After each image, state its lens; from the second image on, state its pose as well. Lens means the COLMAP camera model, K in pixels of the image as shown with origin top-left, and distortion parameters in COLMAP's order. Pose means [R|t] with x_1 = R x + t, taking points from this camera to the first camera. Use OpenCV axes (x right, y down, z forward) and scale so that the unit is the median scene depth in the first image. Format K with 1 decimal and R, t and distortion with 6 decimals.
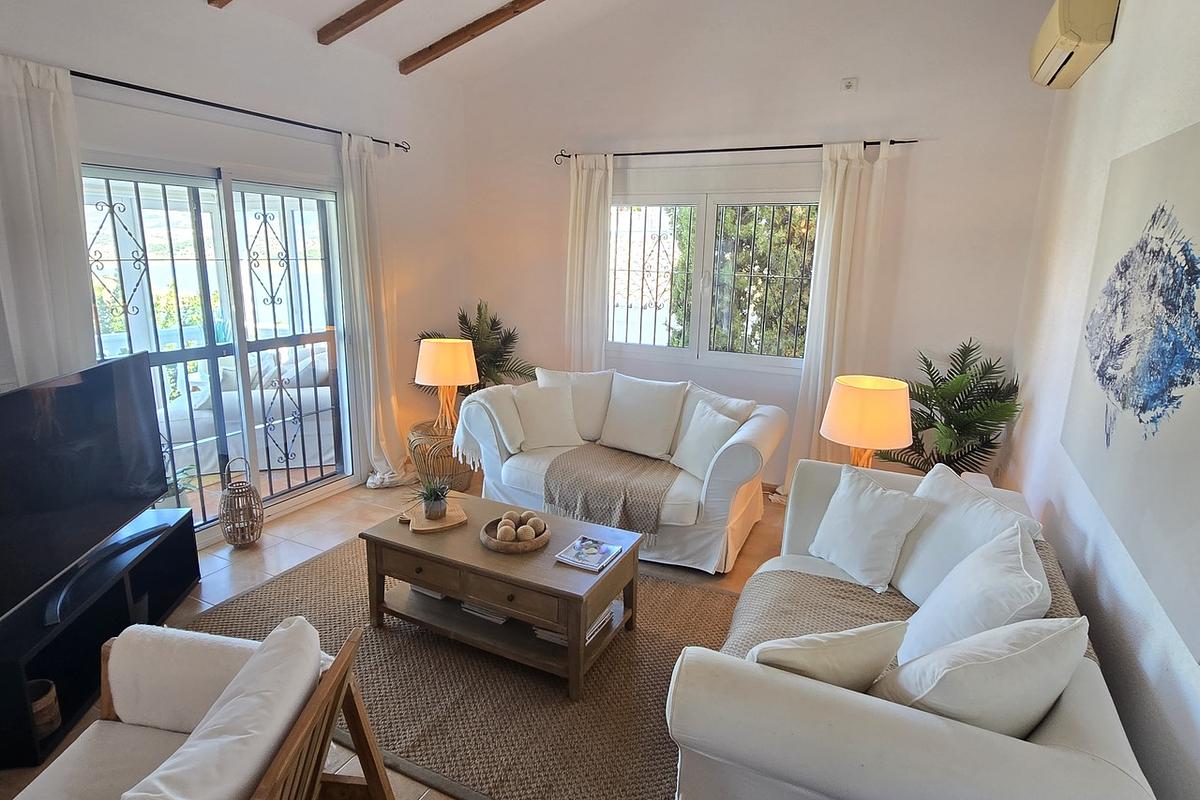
lens RADIAL K [[643.8, 0, 600.0], [0, 643.8, 400.0], [0, 0, 1]] dist [-0.003176, -0.000427]
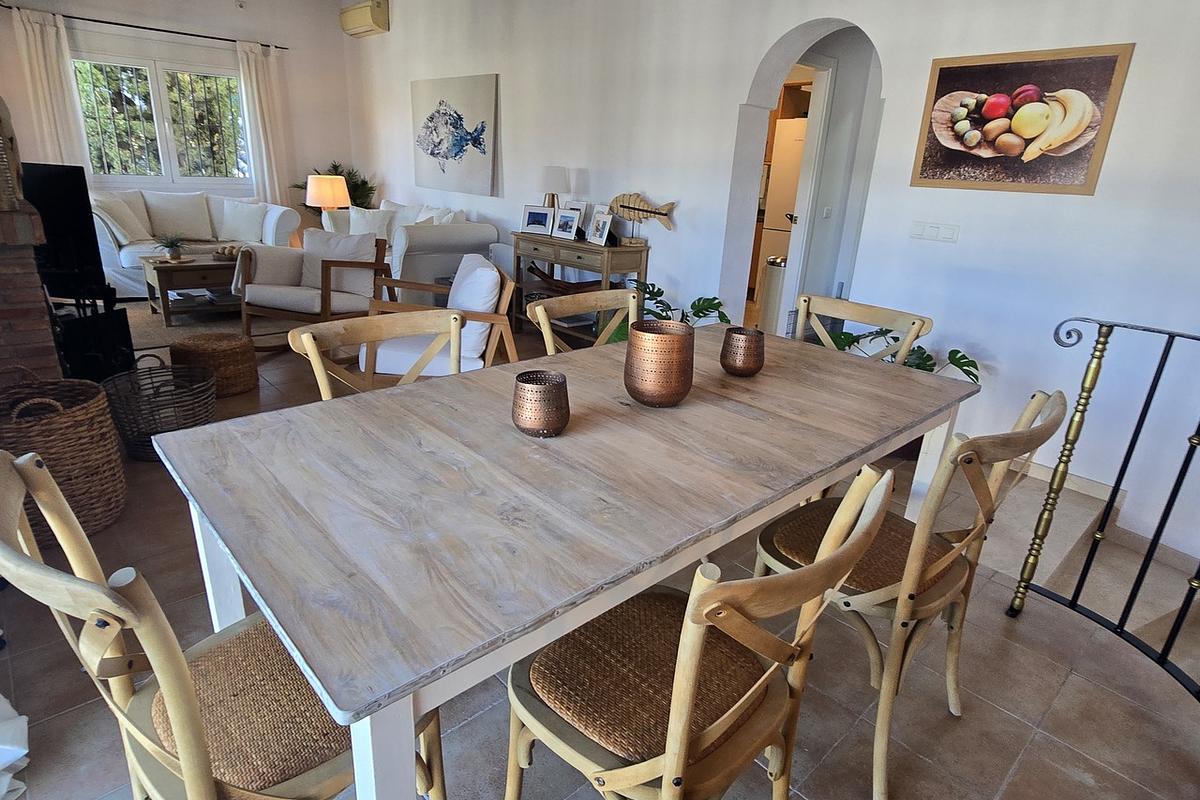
lens RADIAL K [[643.8, 0, 600.0], [0, 643.8, 400.0], [0, 0, 1]] dist [-0.003176, -0.000427]
pose [[0.367553, -0.322968, 0.872122, -1.555166], [0.169342, 0.945328, 0.278710, 0.270800], [-0.914455, 0.045246, 0.402150, -0.739348]]
